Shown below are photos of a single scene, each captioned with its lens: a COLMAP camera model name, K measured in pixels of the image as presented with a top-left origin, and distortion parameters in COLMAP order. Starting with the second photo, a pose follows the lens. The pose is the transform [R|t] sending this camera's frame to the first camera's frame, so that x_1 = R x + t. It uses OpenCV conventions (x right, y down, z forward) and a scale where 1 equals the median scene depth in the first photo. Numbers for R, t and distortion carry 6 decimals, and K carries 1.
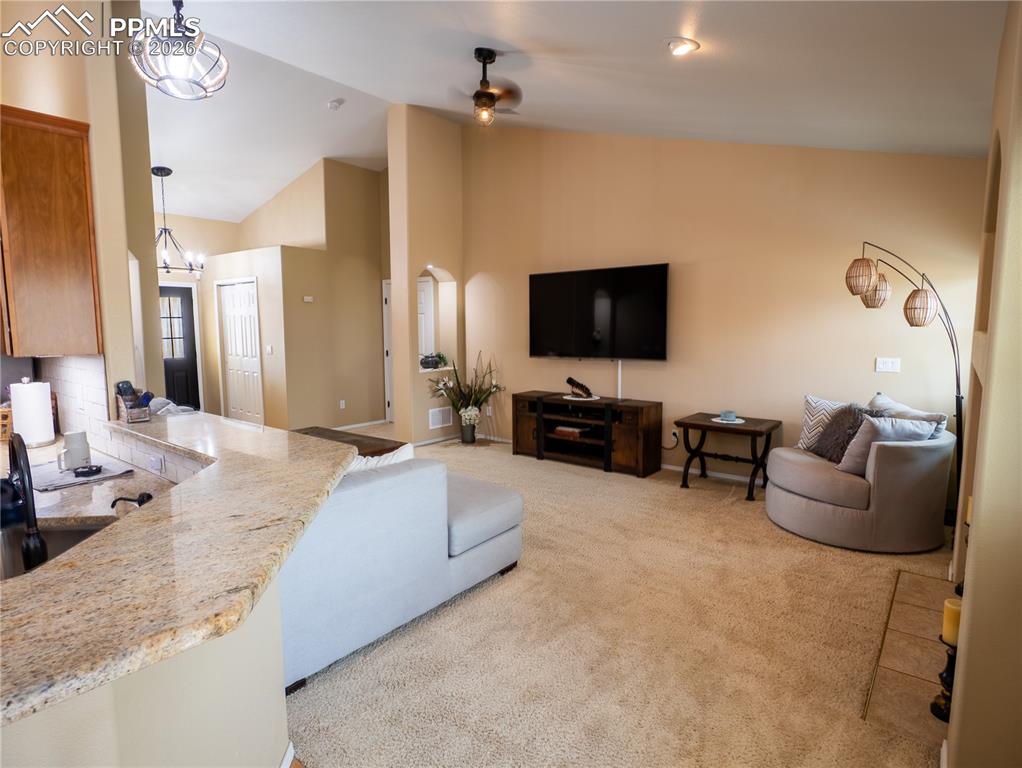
lens RADIAL K [[538.5, 0, 505.0], [0, 538.5, 383.4], [0, 0, 1]] dist [-0.017659, 0.001524]
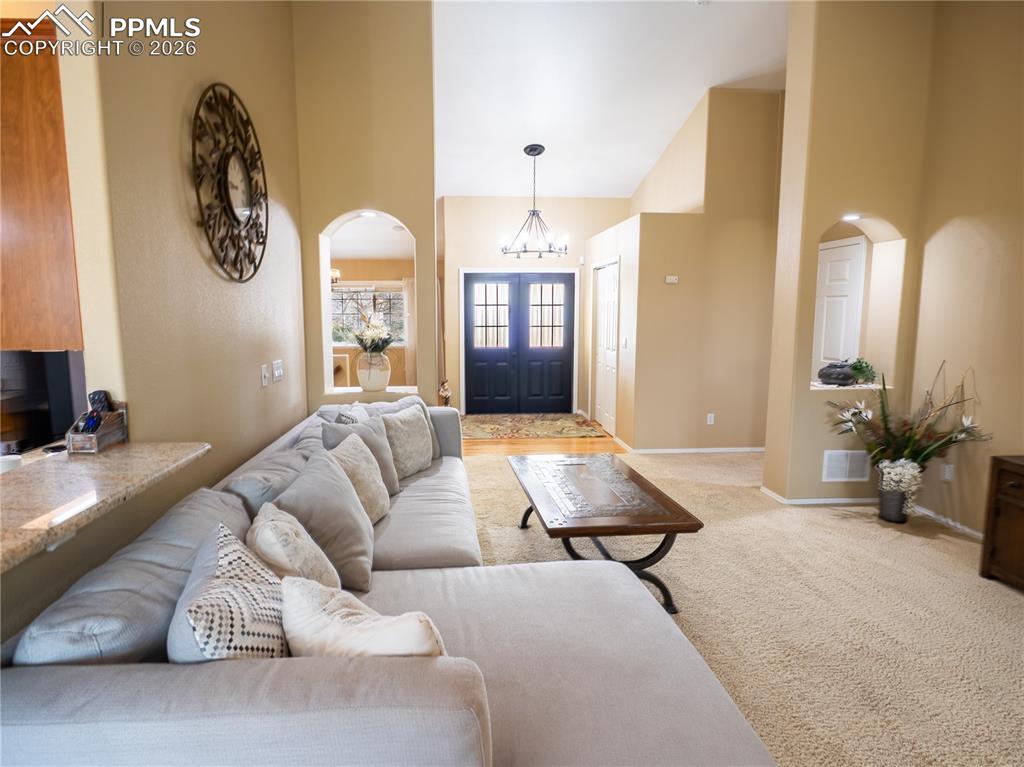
lens RADIAL K [[539.6, 0, 506.0], [0, 539.6, 382.9], [0, 0, 1]] dist [-0.017659, 0.001524]
pose [[0.678022, 0.096226, -0.728716, 0.052496], [-0.081991, 0.995108, 0.055116, -0.032516], [0.730455, 0.022378, 0.682595, 0.305647]]
